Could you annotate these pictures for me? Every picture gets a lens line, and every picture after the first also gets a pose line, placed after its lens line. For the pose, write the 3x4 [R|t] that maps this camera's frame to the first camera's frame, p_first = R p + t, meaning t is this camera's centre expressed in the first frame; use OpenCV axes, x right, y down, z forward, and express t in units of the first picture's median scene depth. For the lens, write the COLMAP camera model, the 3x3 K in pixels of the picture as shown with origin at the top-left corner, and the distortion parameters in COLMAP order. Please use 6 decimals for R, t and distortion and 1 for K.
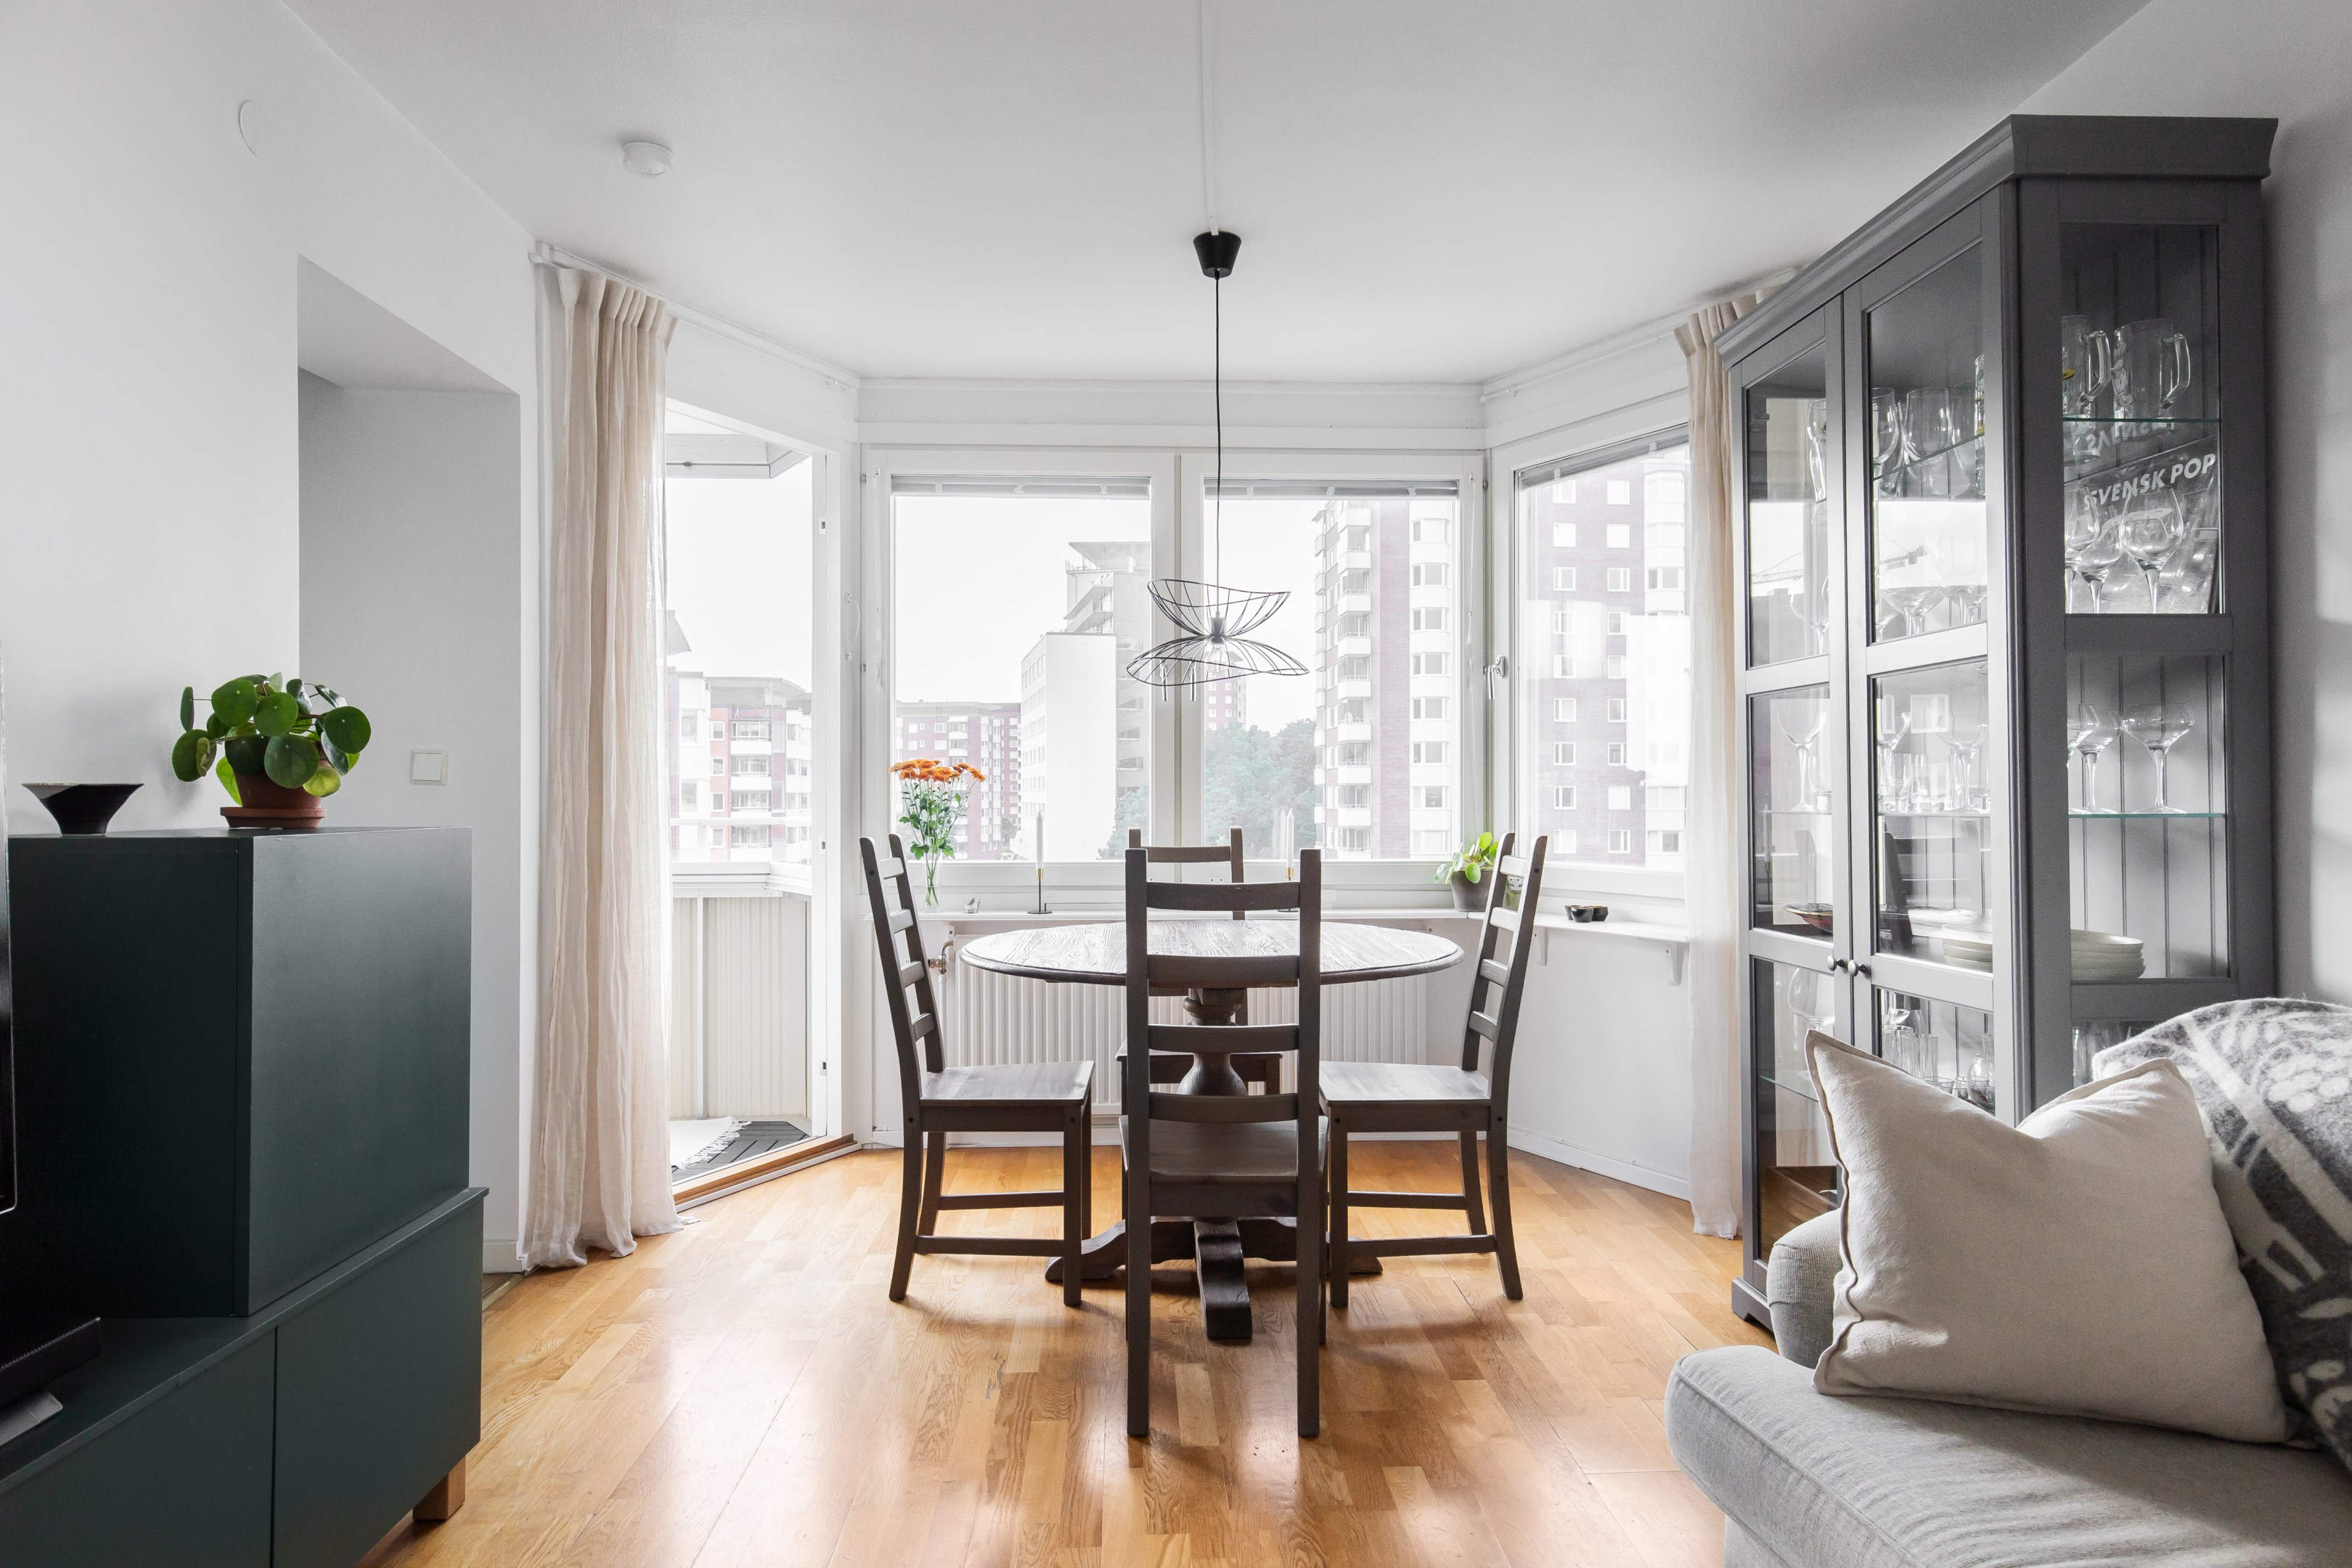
lens RADIAL K [[1324.3, 0, 1176.0], [0, 1324.3, 784.0], [0, 0, 1]] dist [0.005020, -0.000326]
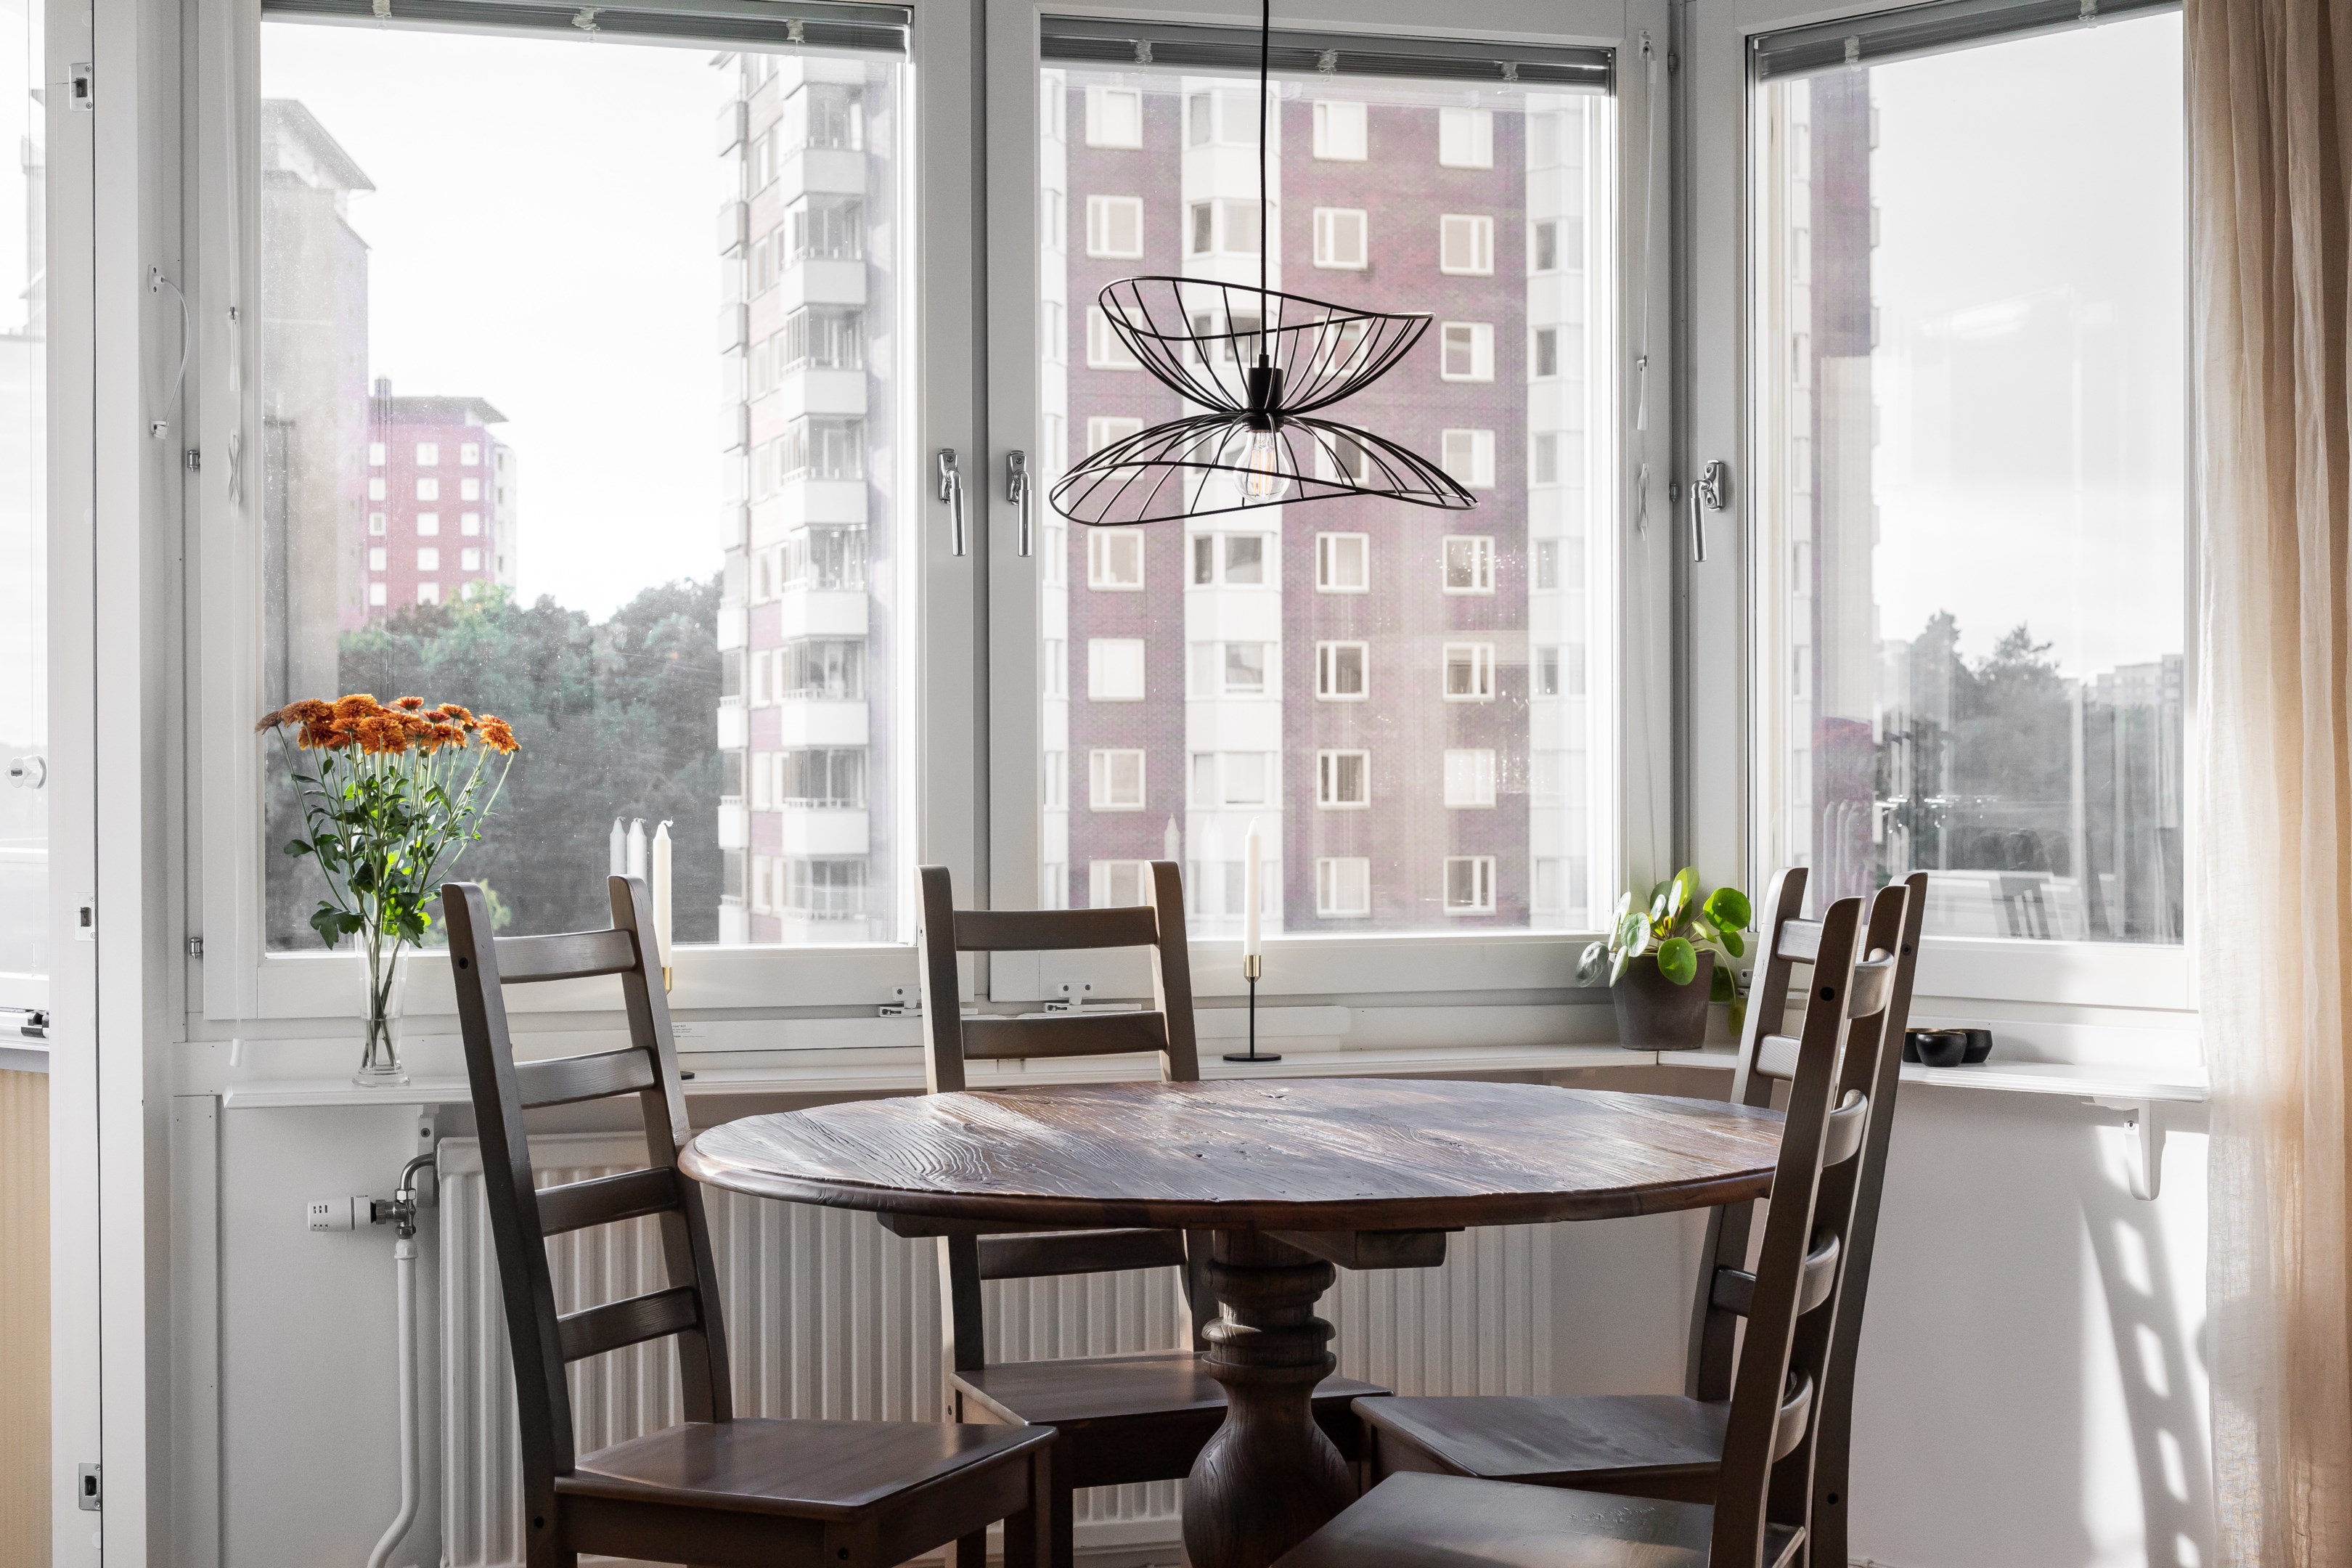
lens RADIAL K [[3415.7, 0, 1176.0], [0, 3415.7, 784.0], [0, 0, 1]] dist [0.002026, 0.053389]
pose [[0.969959, -0.004299, 0.243231, -0.249935], [0.001547, 0.999933, 0.011503, -0.004728], [-0.243264, -0.010781, 0.969900, -0.057101]]
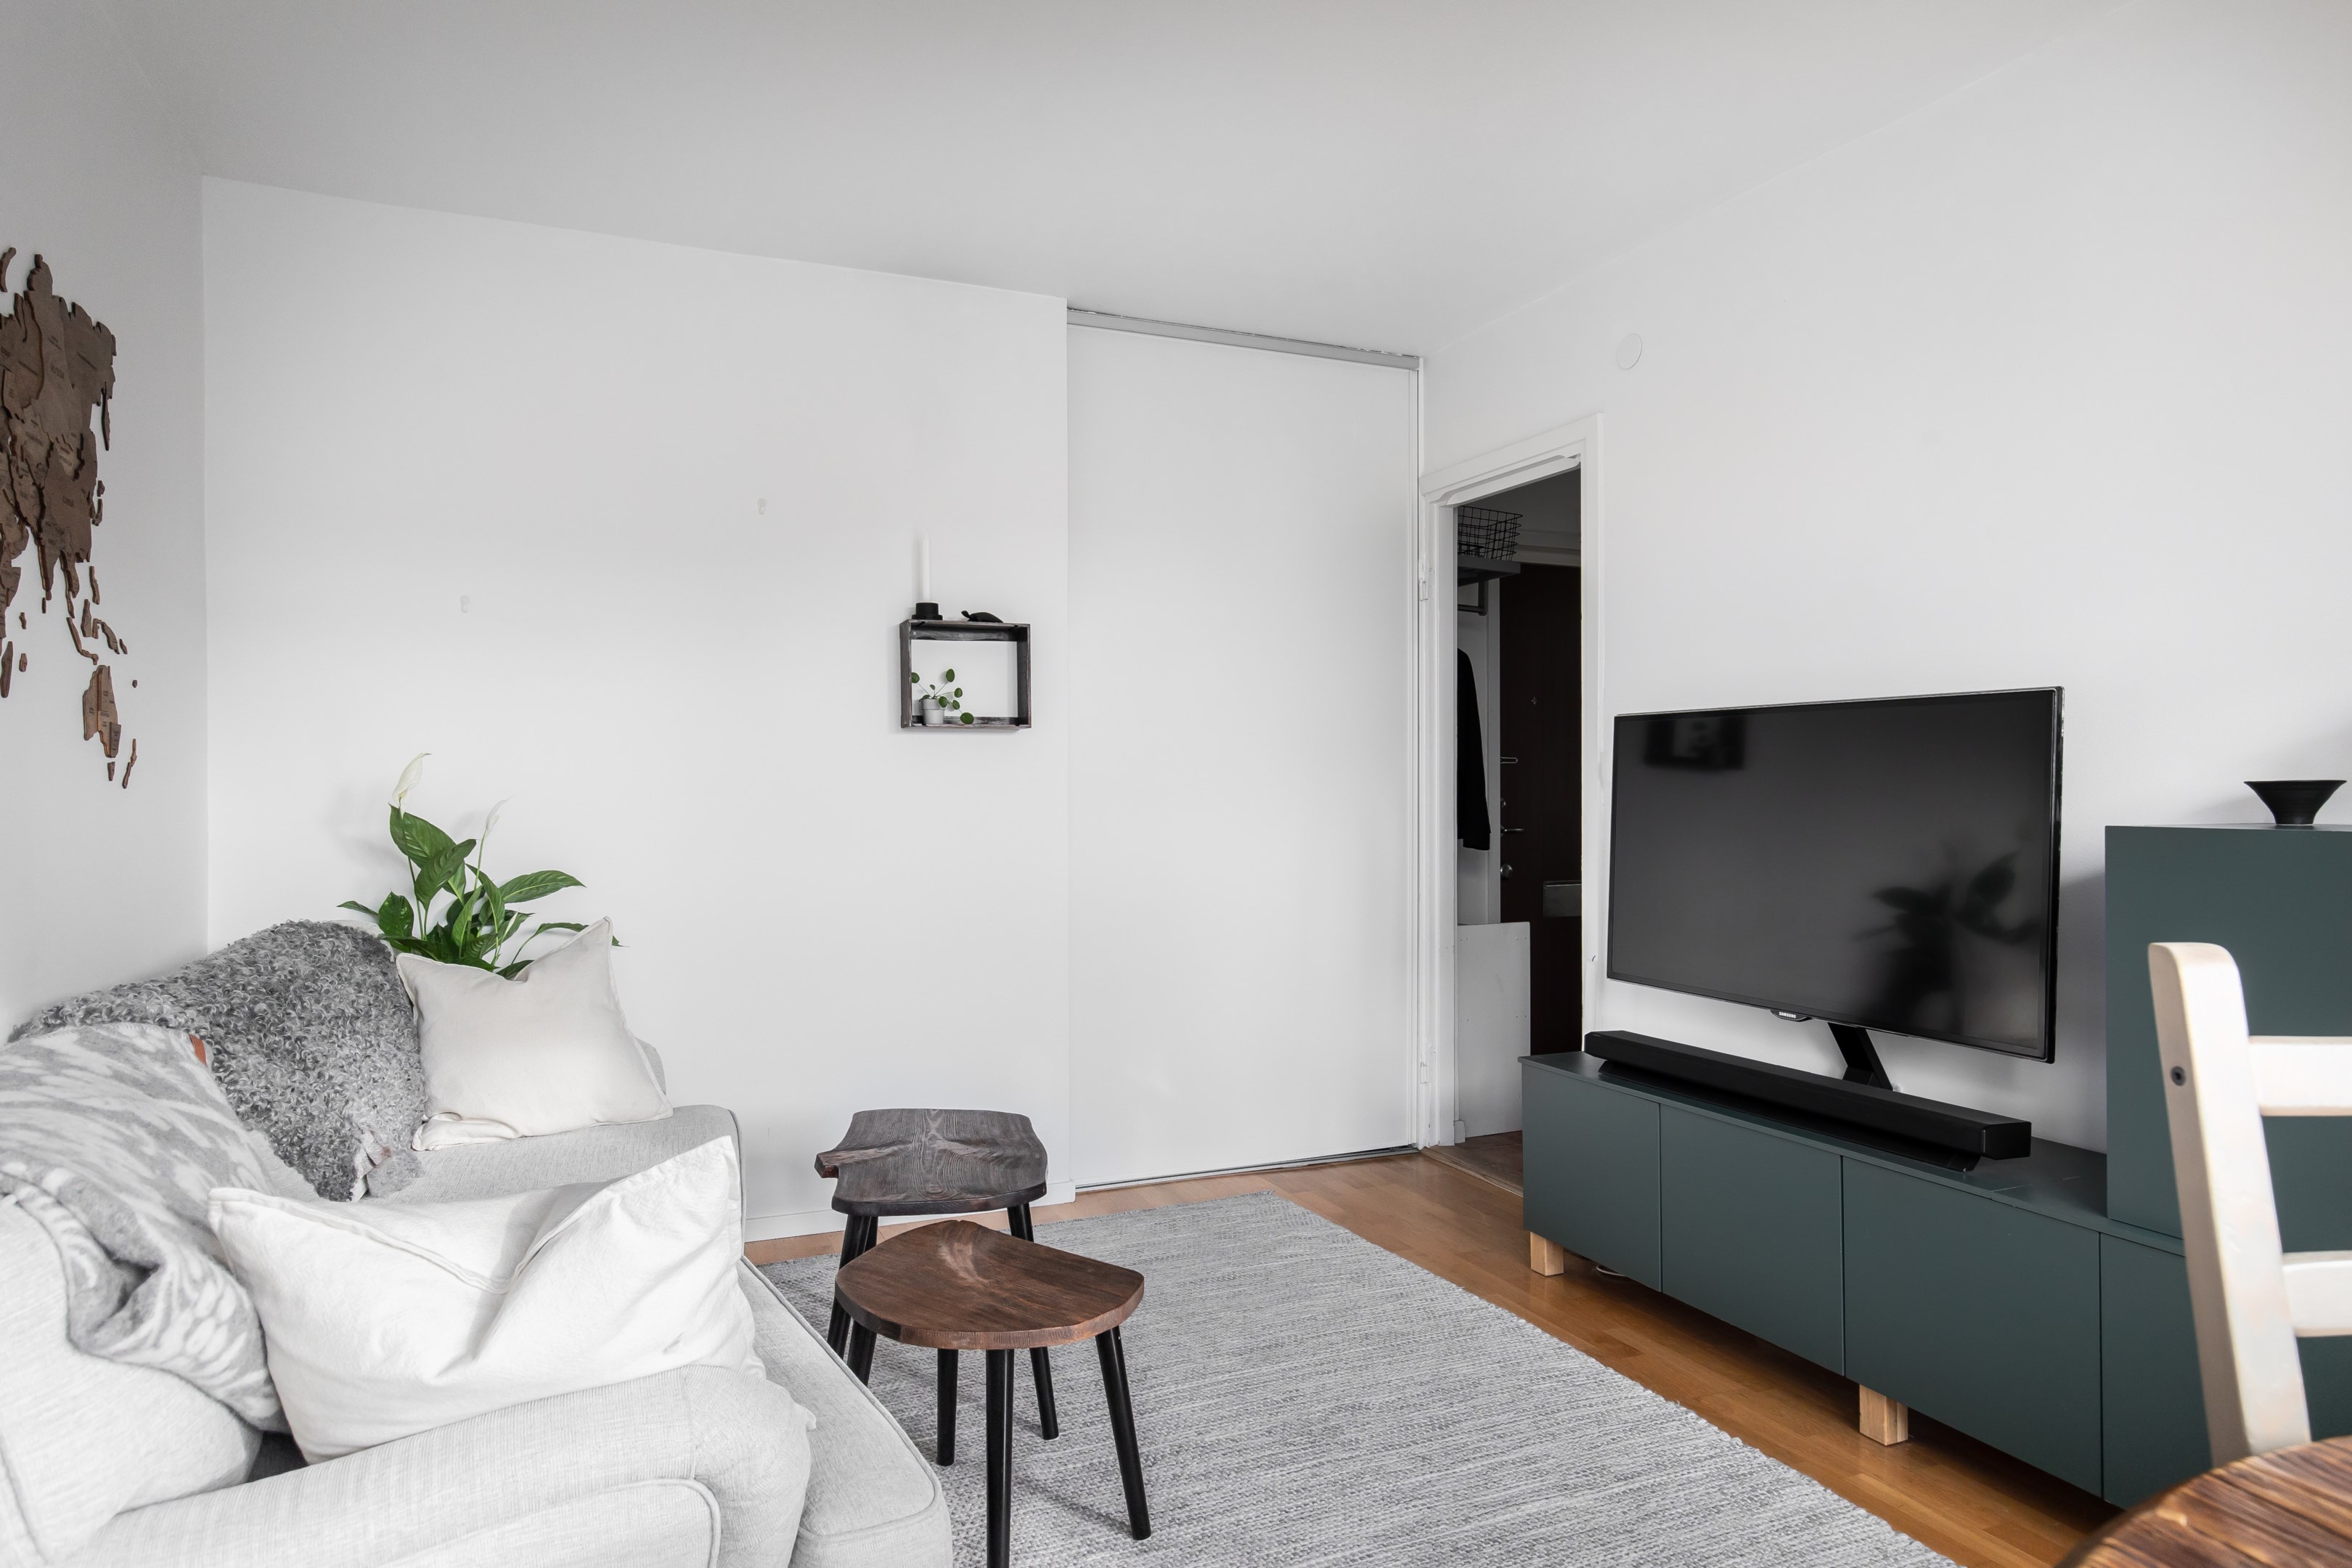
lens RADIAL K [[1411.3, 0, 1176.0], [0, 1411.3, 784.0], [0, 0, 1]] dist [0.001672, -0.001339]
pose [[-0.929784, 0.001145, -0.368104, 0.273733], [0.004676, 0.999951, -0.008700, 0.004296], [0.368076, -0.009810, -0.929744, 0.903857]]
